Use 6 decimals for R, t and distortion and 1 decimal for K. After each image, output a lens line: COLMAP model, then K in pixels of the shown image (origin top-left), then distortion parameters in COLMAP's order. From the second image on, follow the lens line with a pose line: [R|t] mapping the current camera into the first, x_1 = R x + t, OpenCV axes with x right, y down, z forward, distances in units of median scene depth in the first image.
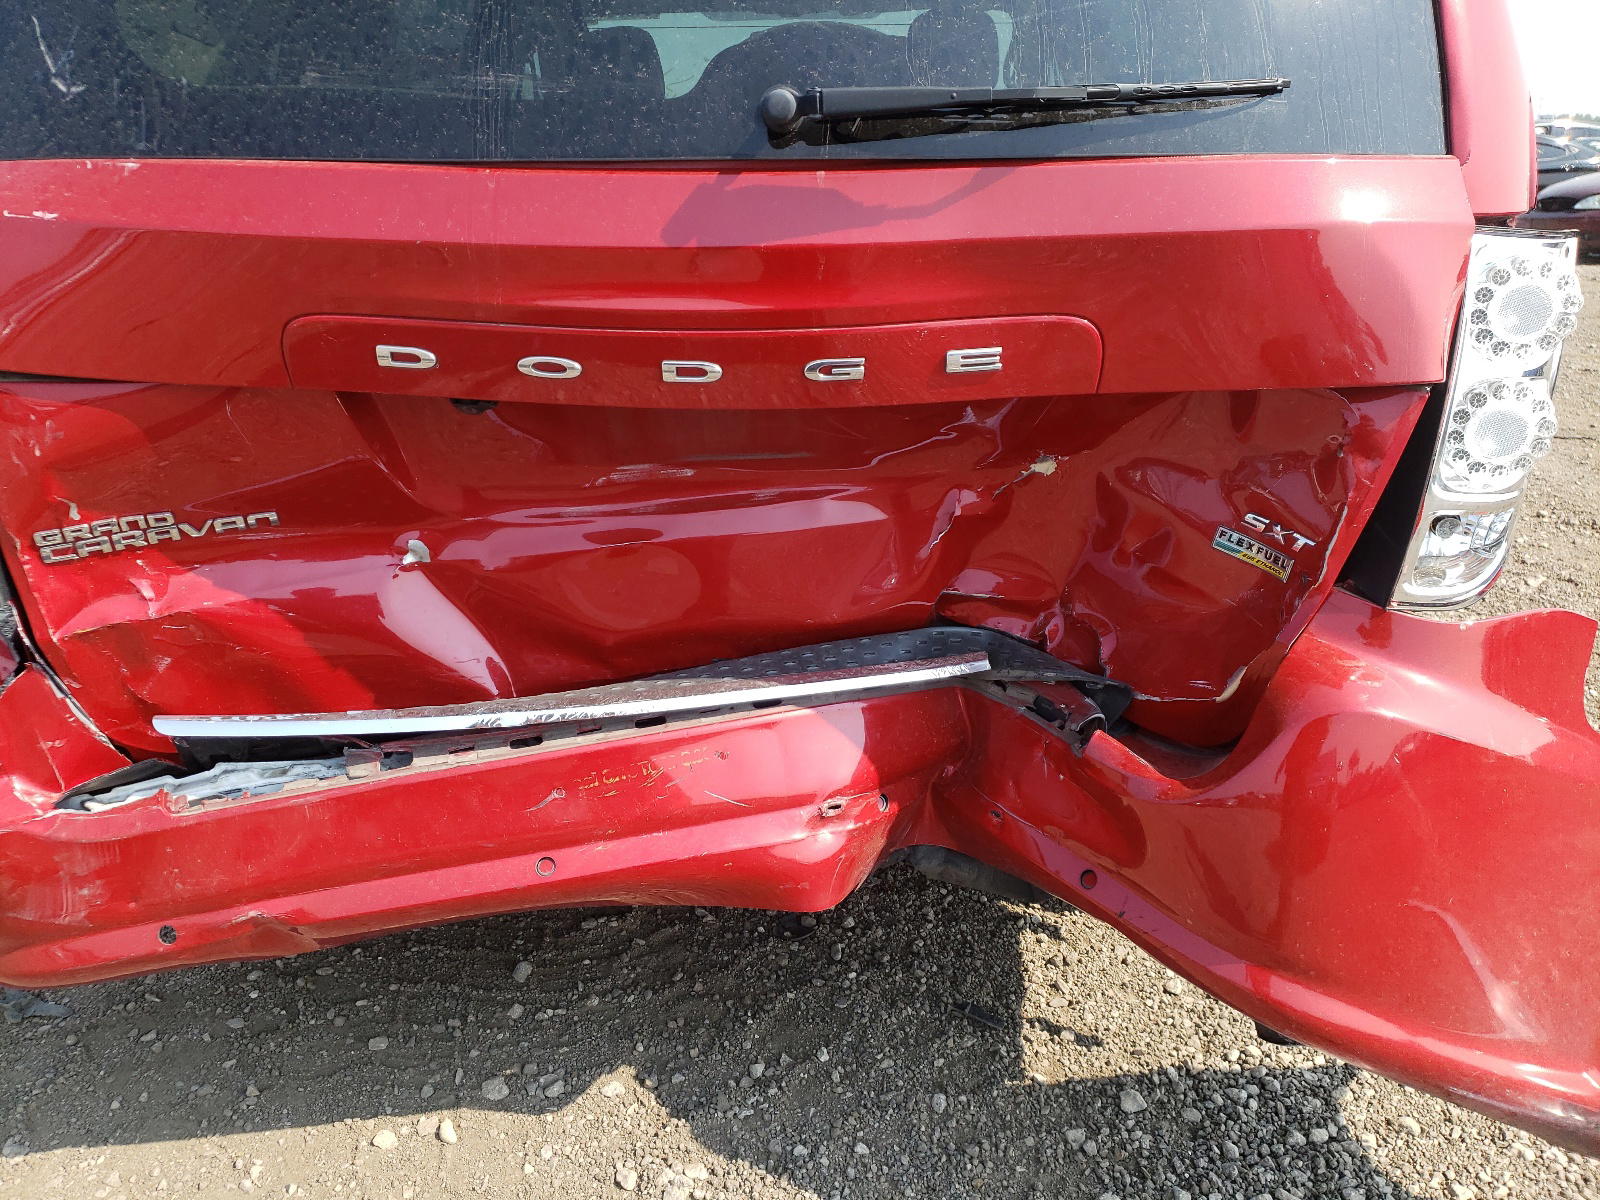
lens RADIAL K [[1334.9, 0, 800.0], [0, 1334.9, 600.0], [0, 0, 1]] dist [0.036039, -0.006122]
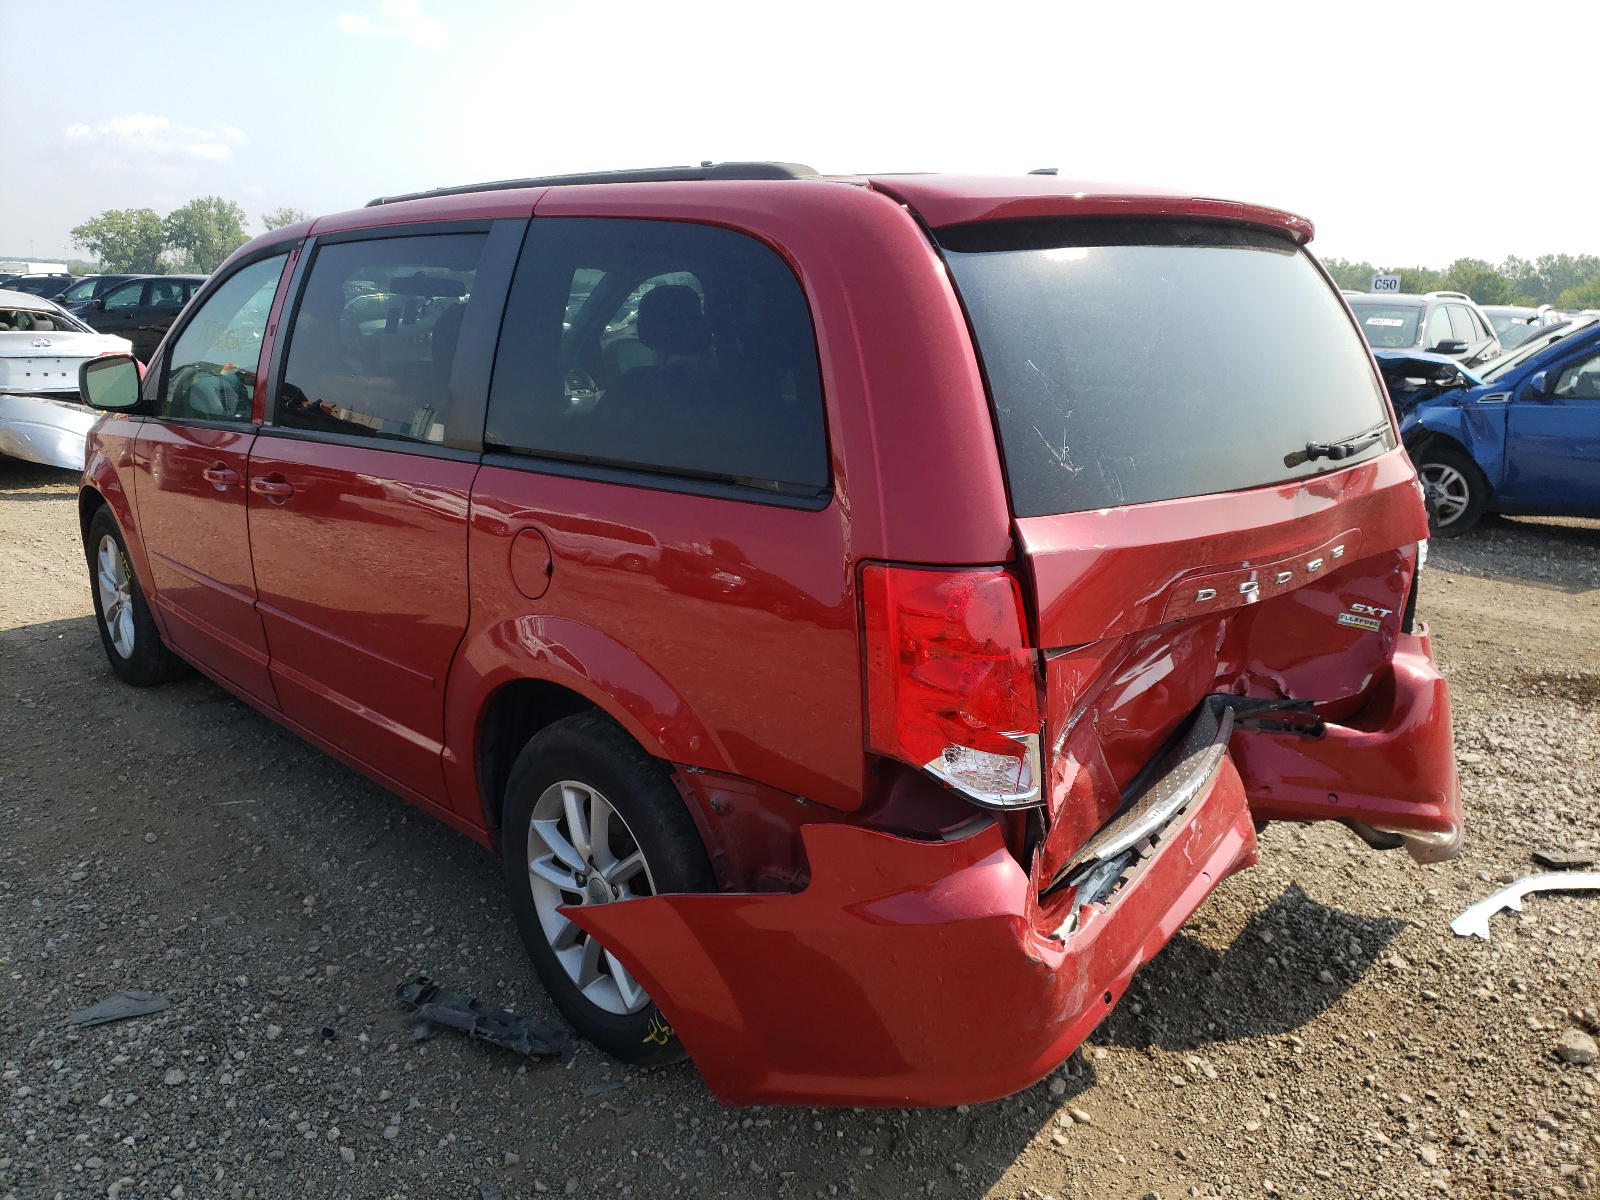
lens RADIAL K [[1334.9, 0, 800.0], [0, 1334.9, 600.0], [0, 0, 1]] dist [0.036039, -0.006122]
pose [[0.673655, -0.163869, 0.720650, -1.671914], [0.239274, 0.970948, -0.002886, -0.255851], [-0.699241, 0.174377, 0.693293, 0.118610]]
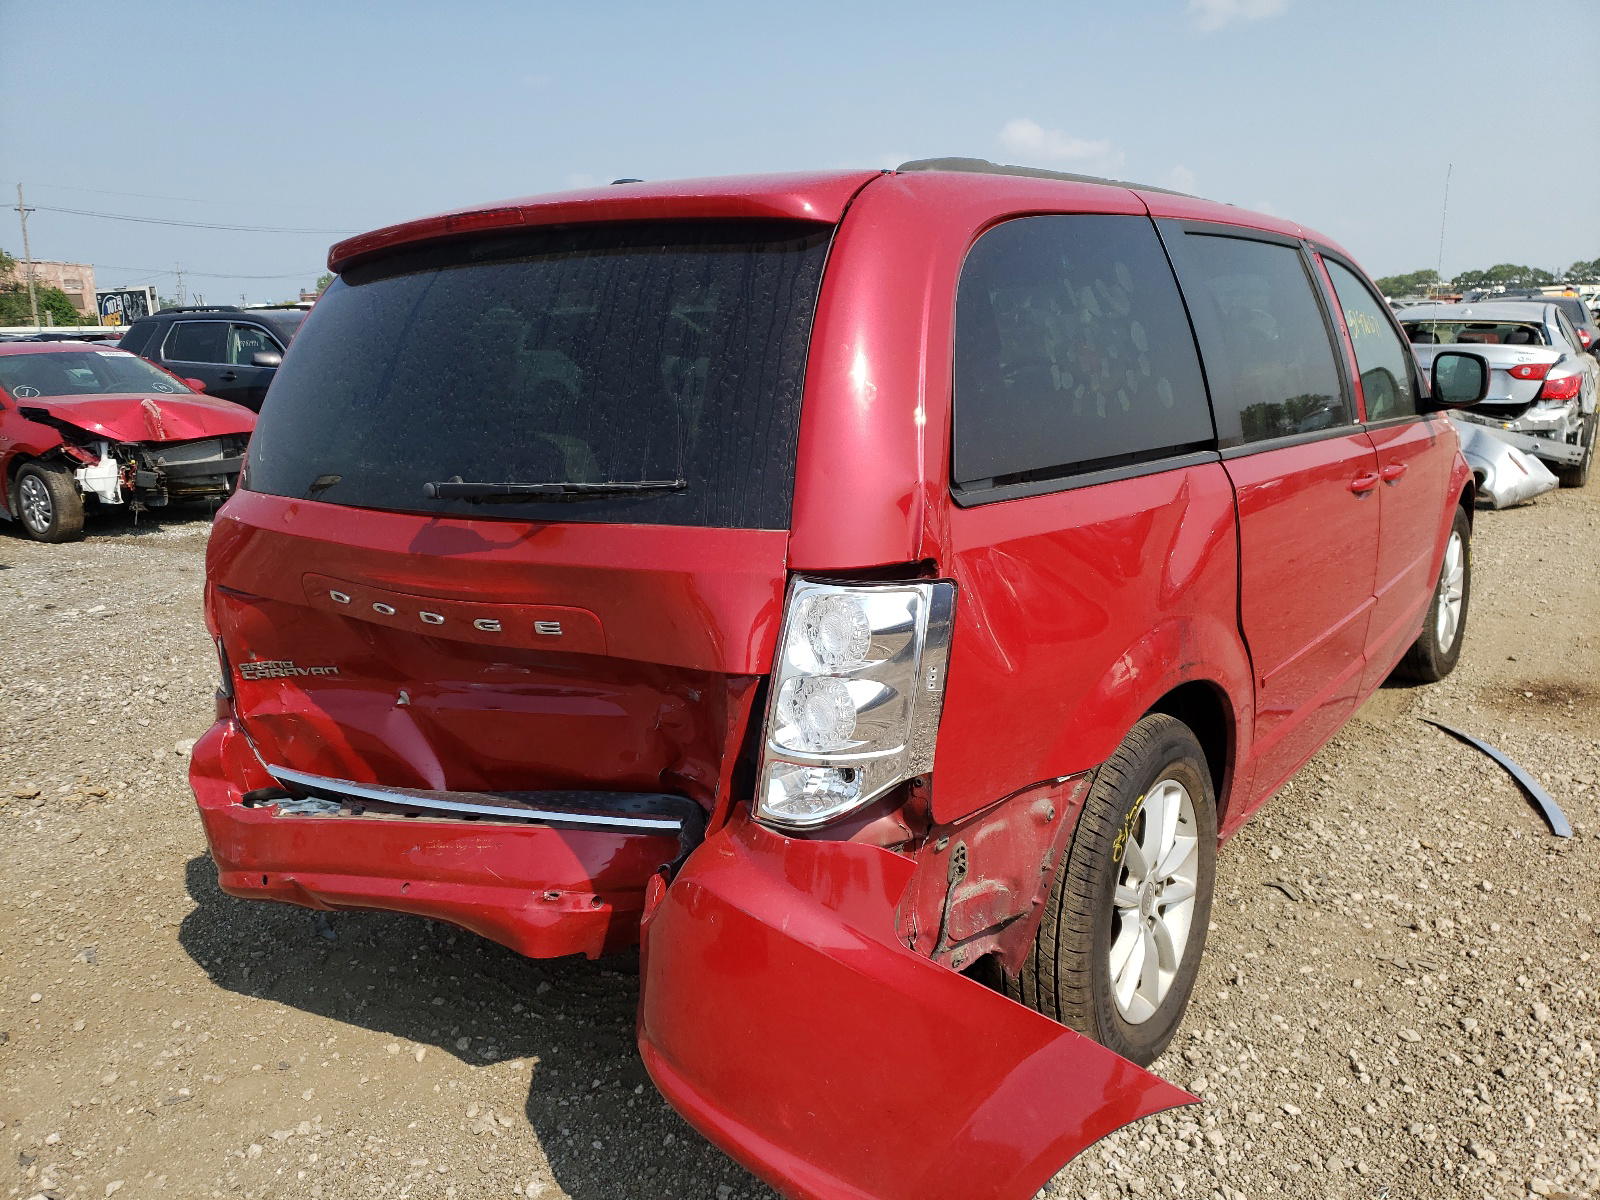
lens RADIAL K [[1248.0, 0, 800.0], [0, 1248.0, 600.0], [0, 0, 1]] dist [-0.006023, -0.003969]
pose [[0.840967, 0.093963, -0.532866, 1.030479], [-0.166915, 0.981828, -0.090294, -0.103165], [0.514698, 0.164878, 0.841369, -0.149016]]
